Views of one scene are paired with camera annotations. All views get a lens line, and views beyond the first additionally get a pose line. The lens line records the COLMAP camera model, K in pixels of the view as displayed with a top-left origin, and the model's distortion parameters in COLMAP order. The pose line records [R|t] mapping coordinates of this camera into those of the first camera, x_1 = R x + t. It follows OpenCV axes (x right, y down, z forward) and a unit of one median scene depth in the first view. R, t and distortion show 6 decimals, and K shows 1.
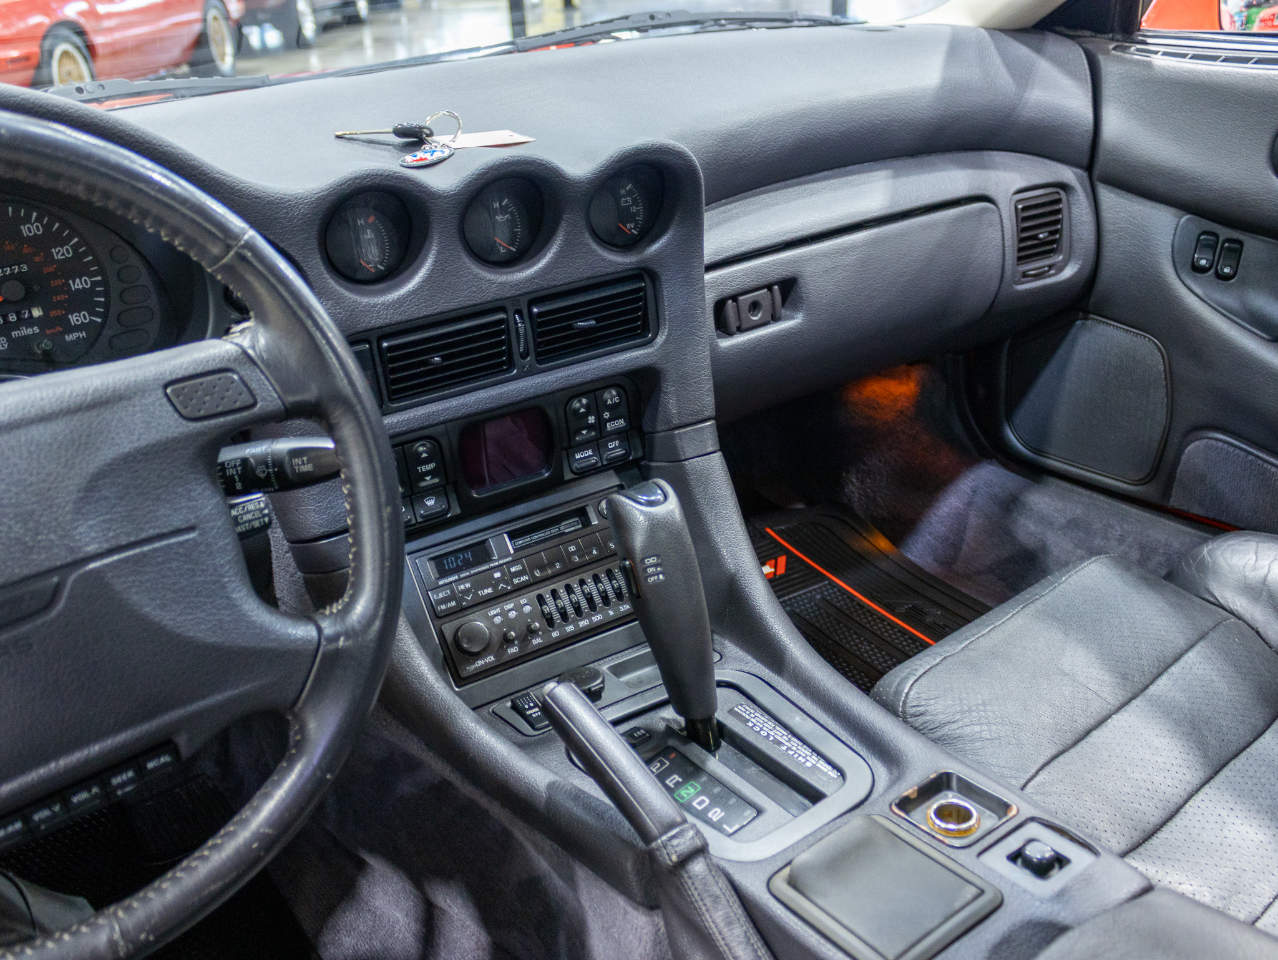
lens RADIAL K [[1177.6, 0, 639.0], [0, 1177.6, 480.0], [0, 0, 1]] dist [-0.001785, 0.010535]
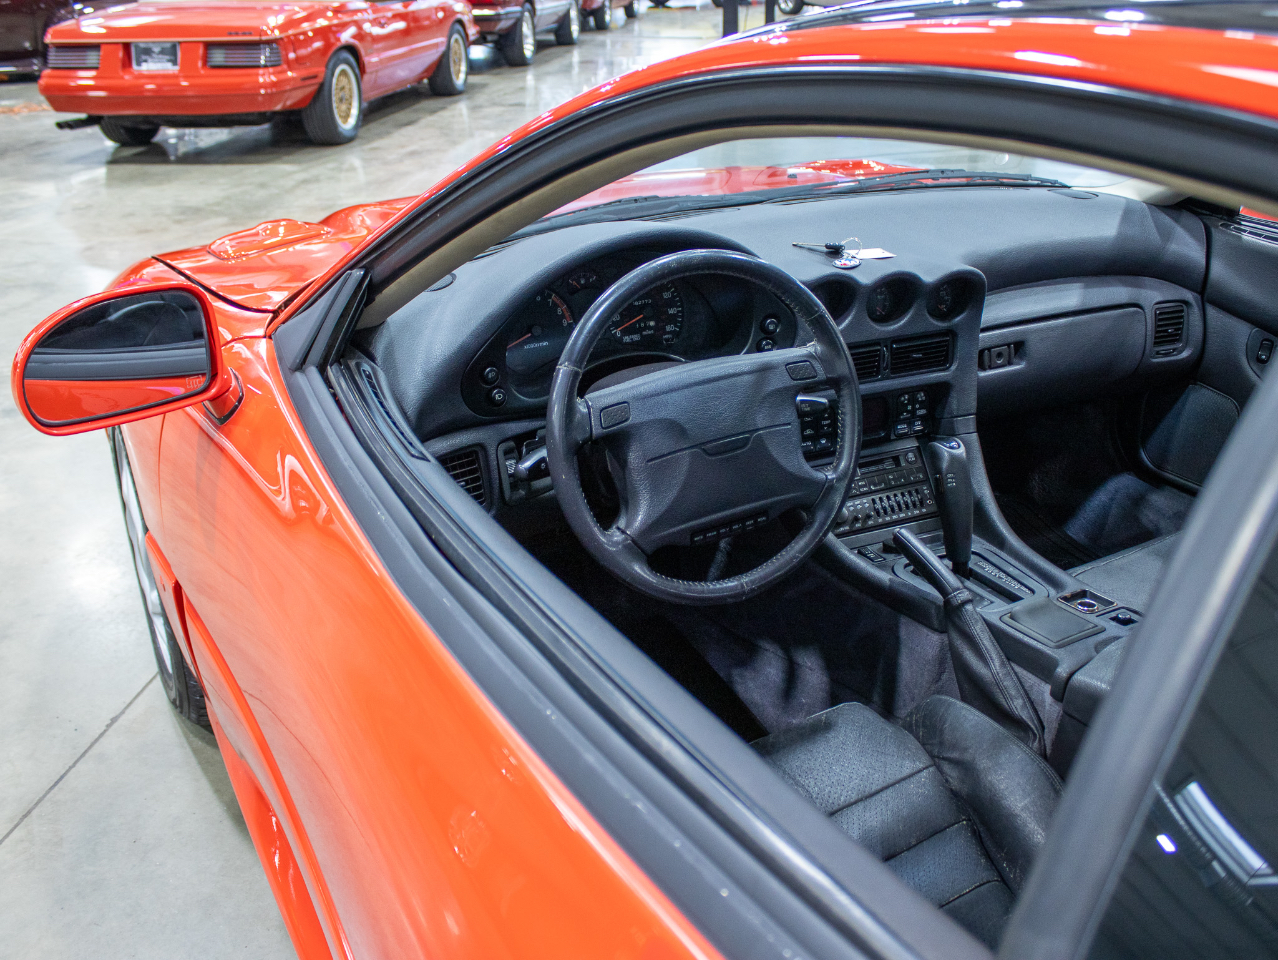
lens RADIAL K [[1244.6, 0, 687.7], [0, 1244.6, 478.5], [0, 0, 1]] dist [-0.112418, 0.016827]
pose [[0.991922, 0.105342, -0.070663, -0.242401], [-0.107301, 0.993924, -0.024521, 0.147374], [0.067650, 0.031906, 0.997199, -0.975312]]
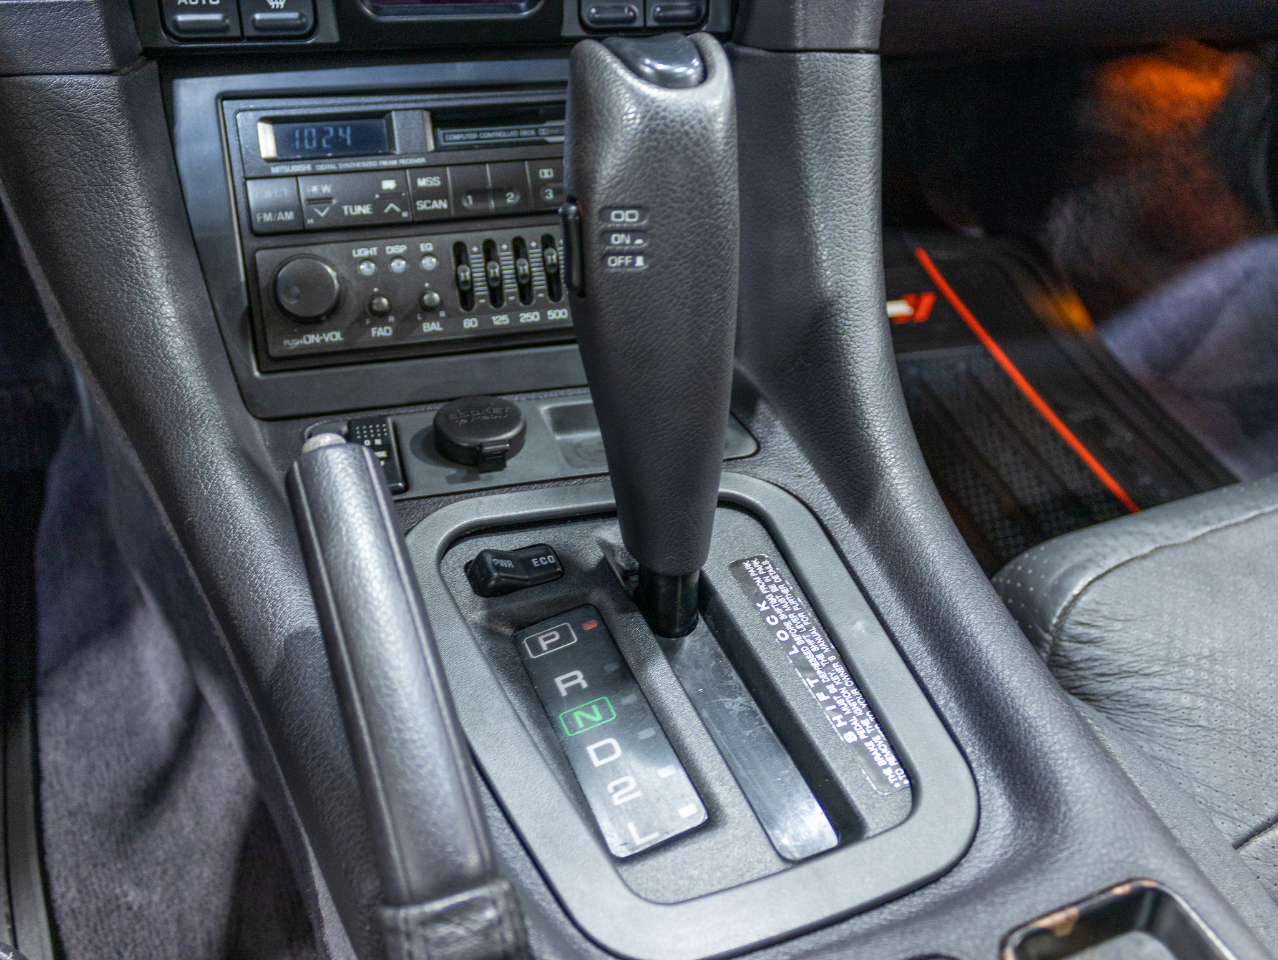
lens RADIAL K [[1161.6, 0, 631.9], [0, 1161.6, 485.0], [0, 0, 1]] dist [0.000871, 0.000133]
pose [[0.959103, 0.273604, -0.072546, 0.057816], [-0.243917, 0.928911, 0.278621, 0.034920], [0.143620, -0.249531, 0.957657, 0.493592]]
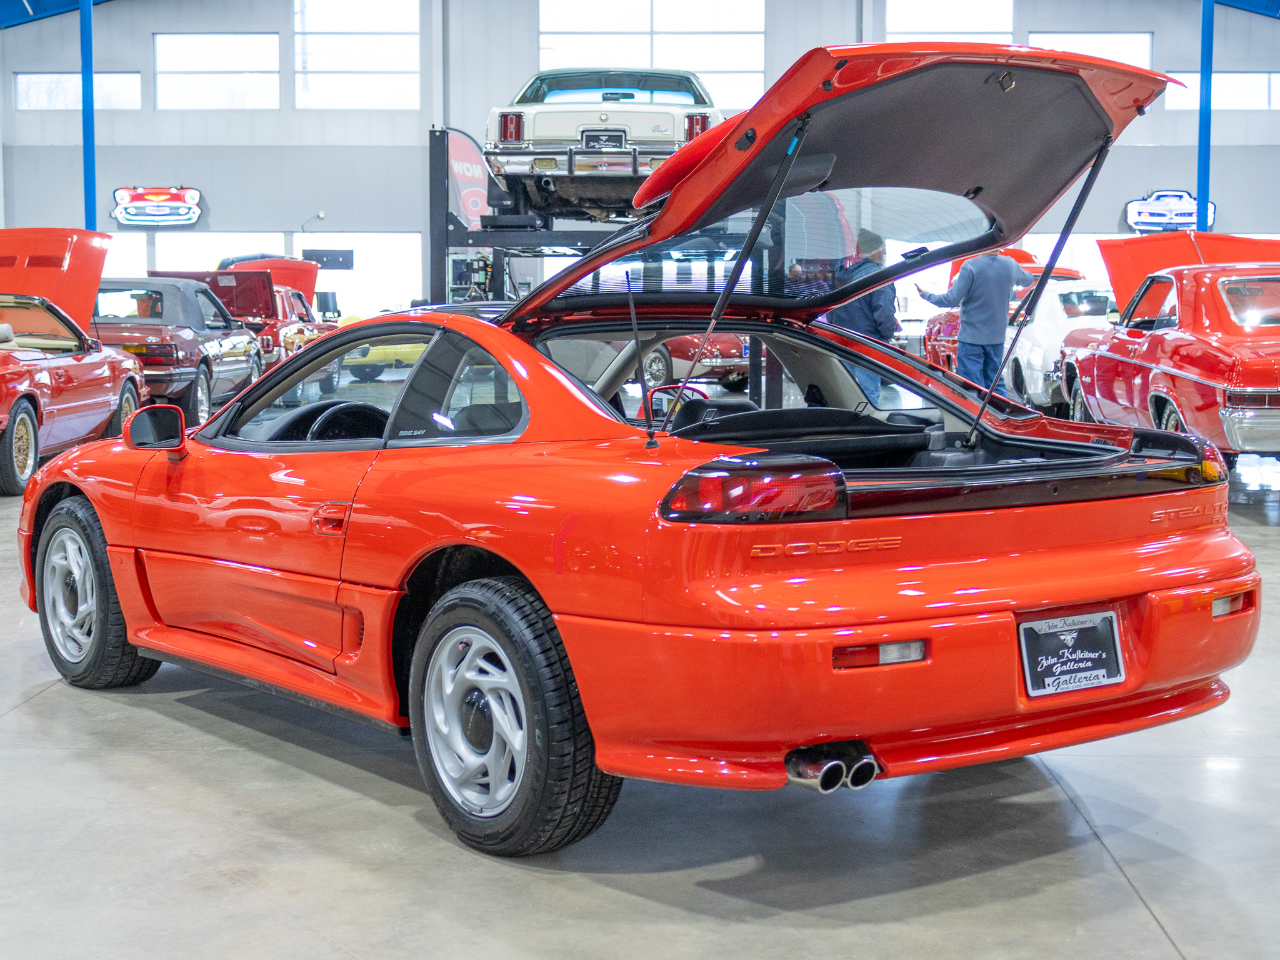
lens RADIAL K [[2069.9, 0, 644.5], [0, 2069.9, 496.2], [0, 0, 1]] dist [-0.003026, -0.050360]
pose [[0.997470, 0.070375, 0.010030, 0.520210], [-0.062658, 0.937055, -0.343515, 2.338628], [-0.033573, 0.342017, 0.939094, -5.715211]]
